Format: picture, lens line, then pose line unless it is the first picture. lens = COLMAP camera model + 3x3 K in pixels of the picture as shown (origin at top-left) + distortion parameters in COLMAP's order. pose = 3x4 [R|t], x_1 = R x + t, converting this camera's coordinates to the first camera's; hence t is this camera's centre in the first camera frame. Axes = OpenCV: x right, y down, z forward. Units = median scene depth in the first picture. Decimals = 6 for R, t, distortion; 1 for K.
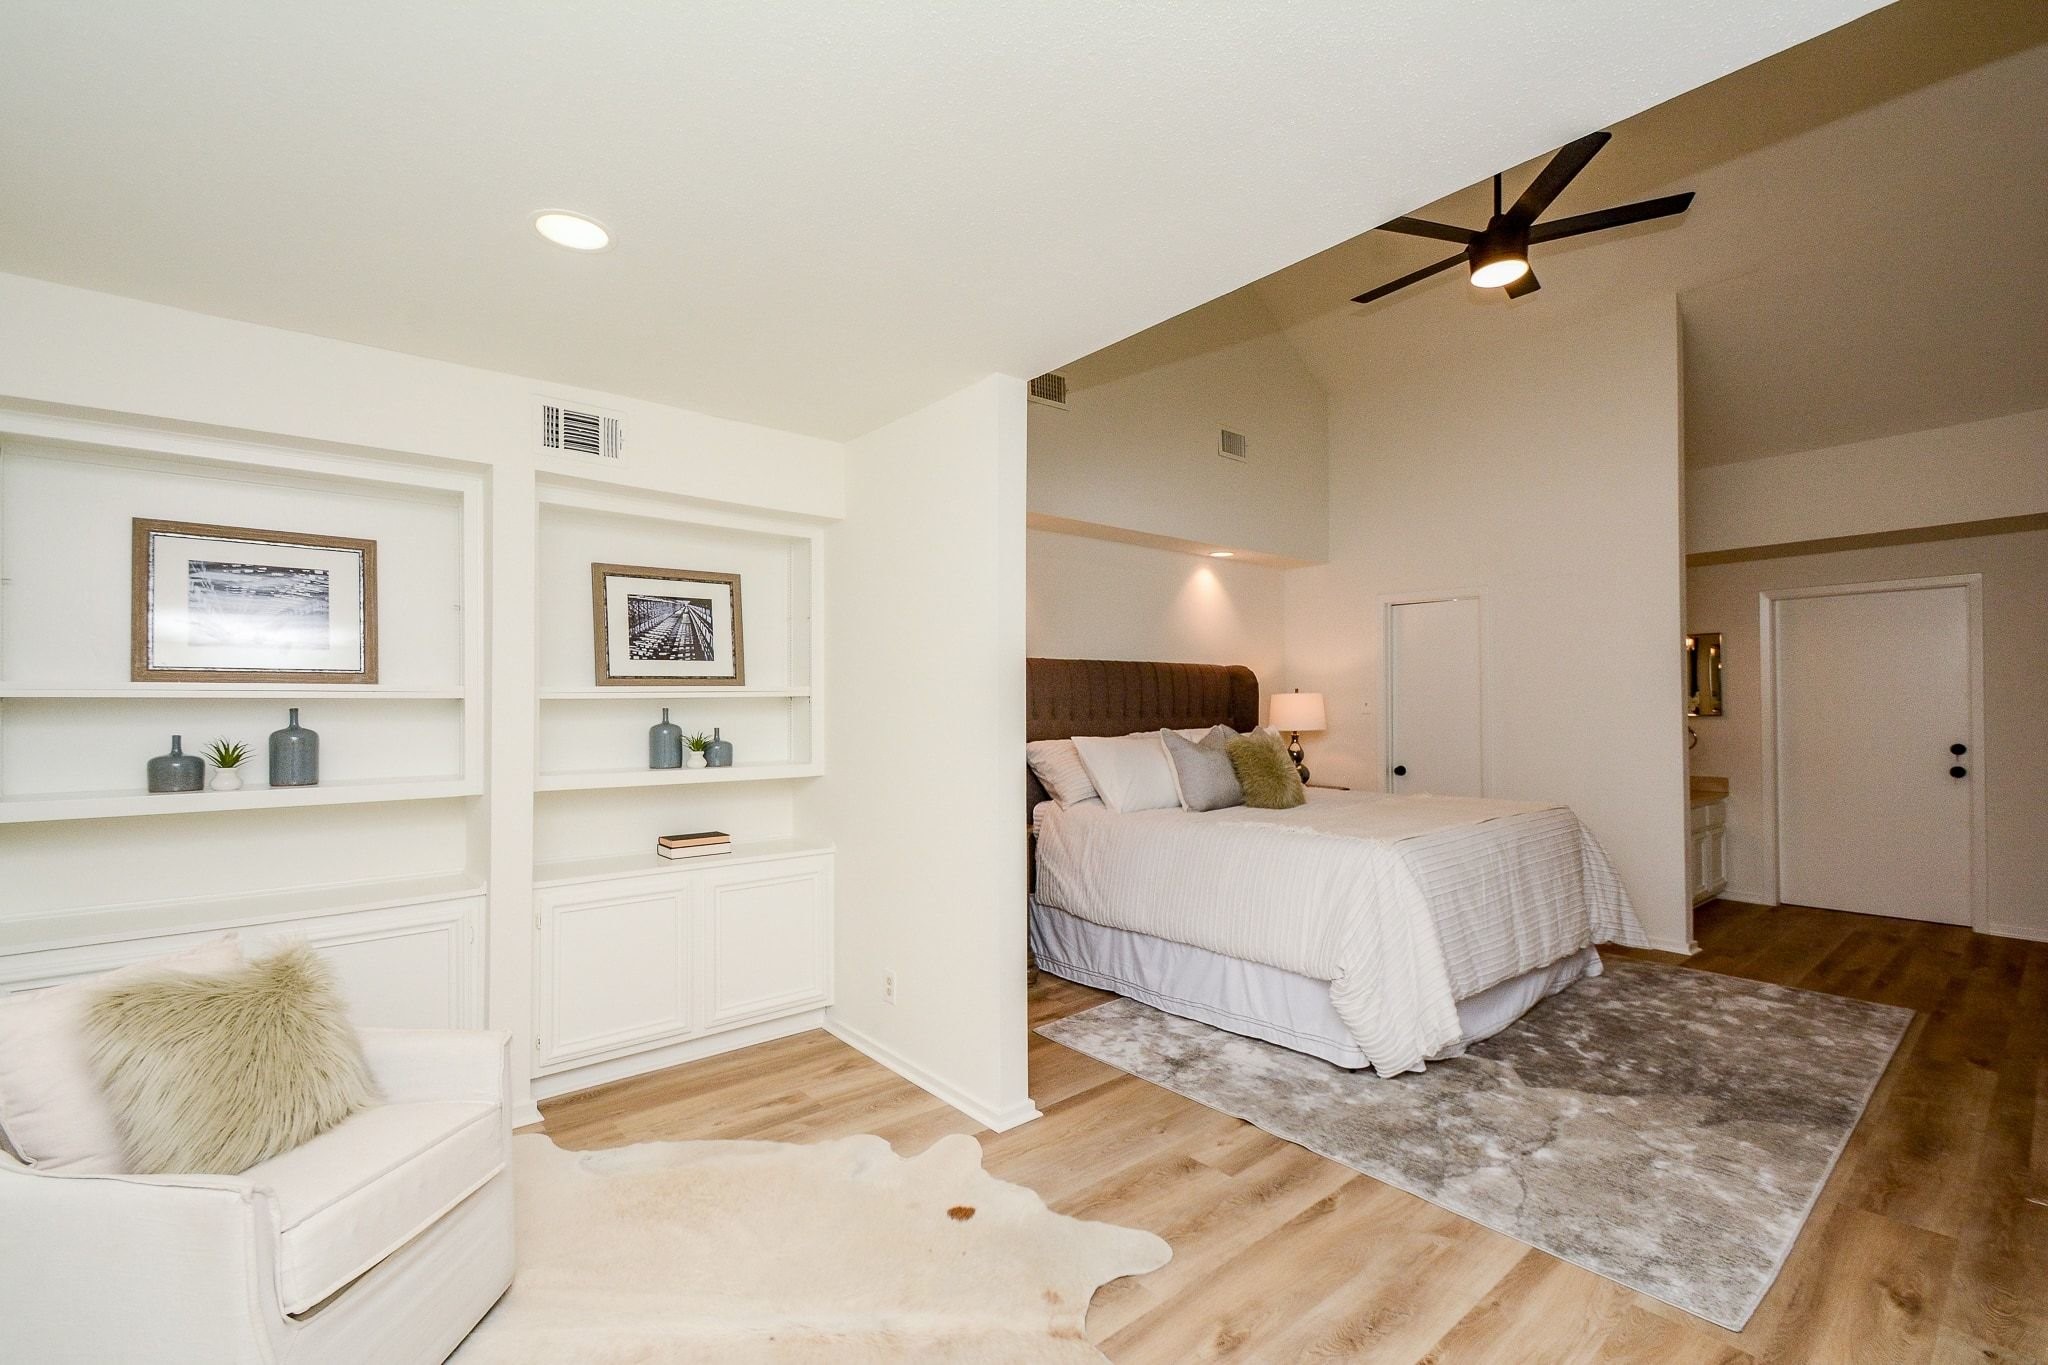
lens RADIAL K [[894.5, 0, 1025.4], [0, 894.5, 691.3], [0, 0, 1]] dist [-0.000699, -0.004039]
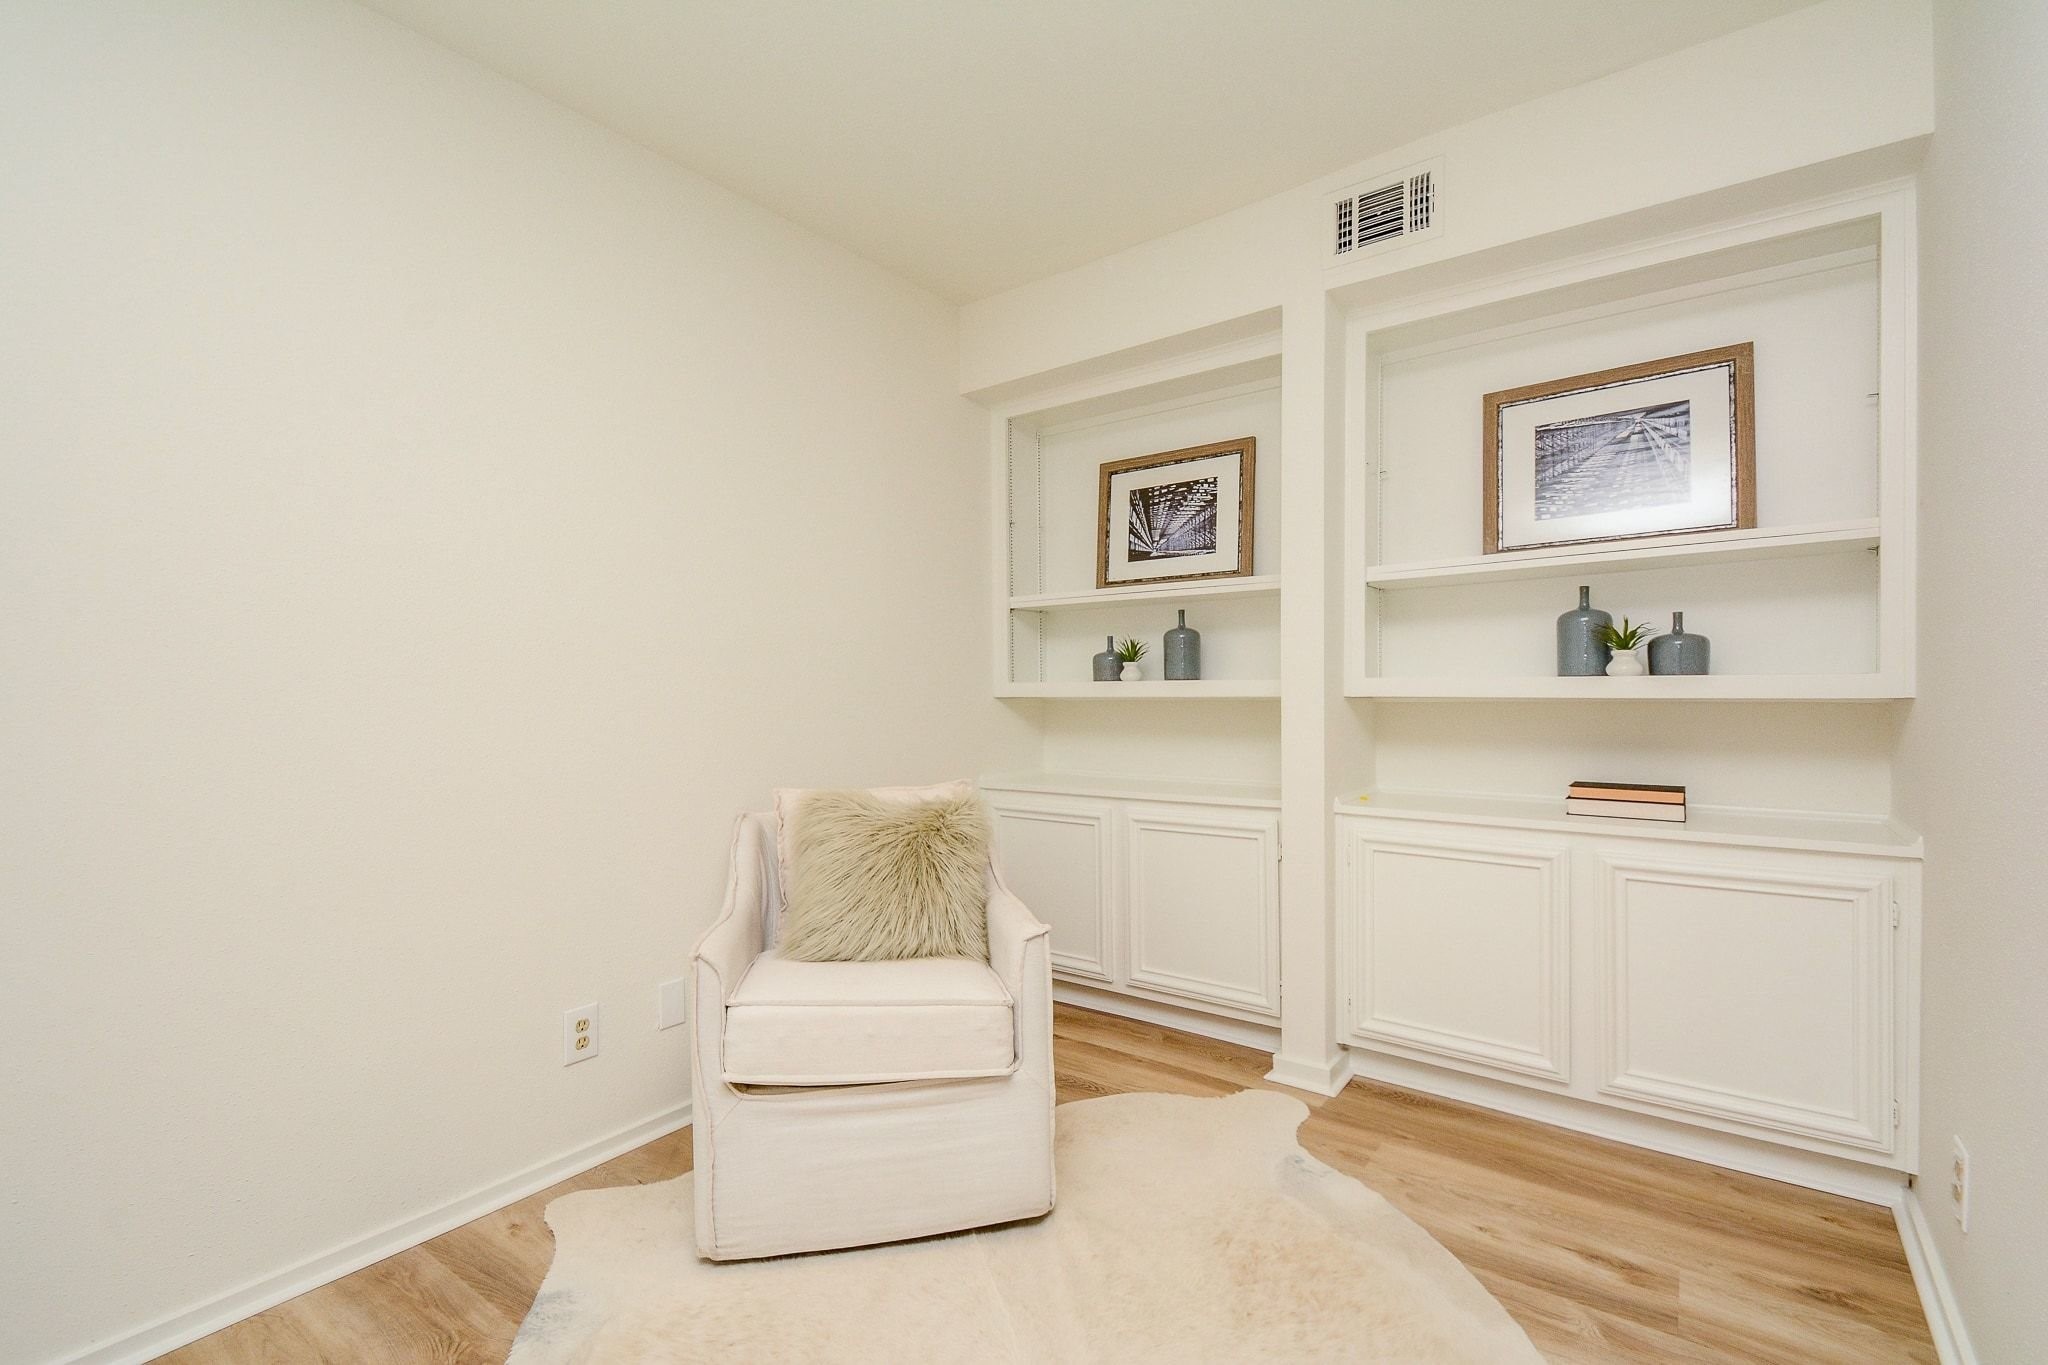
lens RADIAL K [[894.5, 0, 1021.6], [0, 894.5, 692.7], [0, 0, 1]] dist [-0.000699, -0.004039]
pose [[0.205251, 0.005315, -0.978695, 0.180911], [0.021009, 0.999731, 0.009835, 0.097444], [0.978484, -0.022580, 0.205084, 0.544371]]
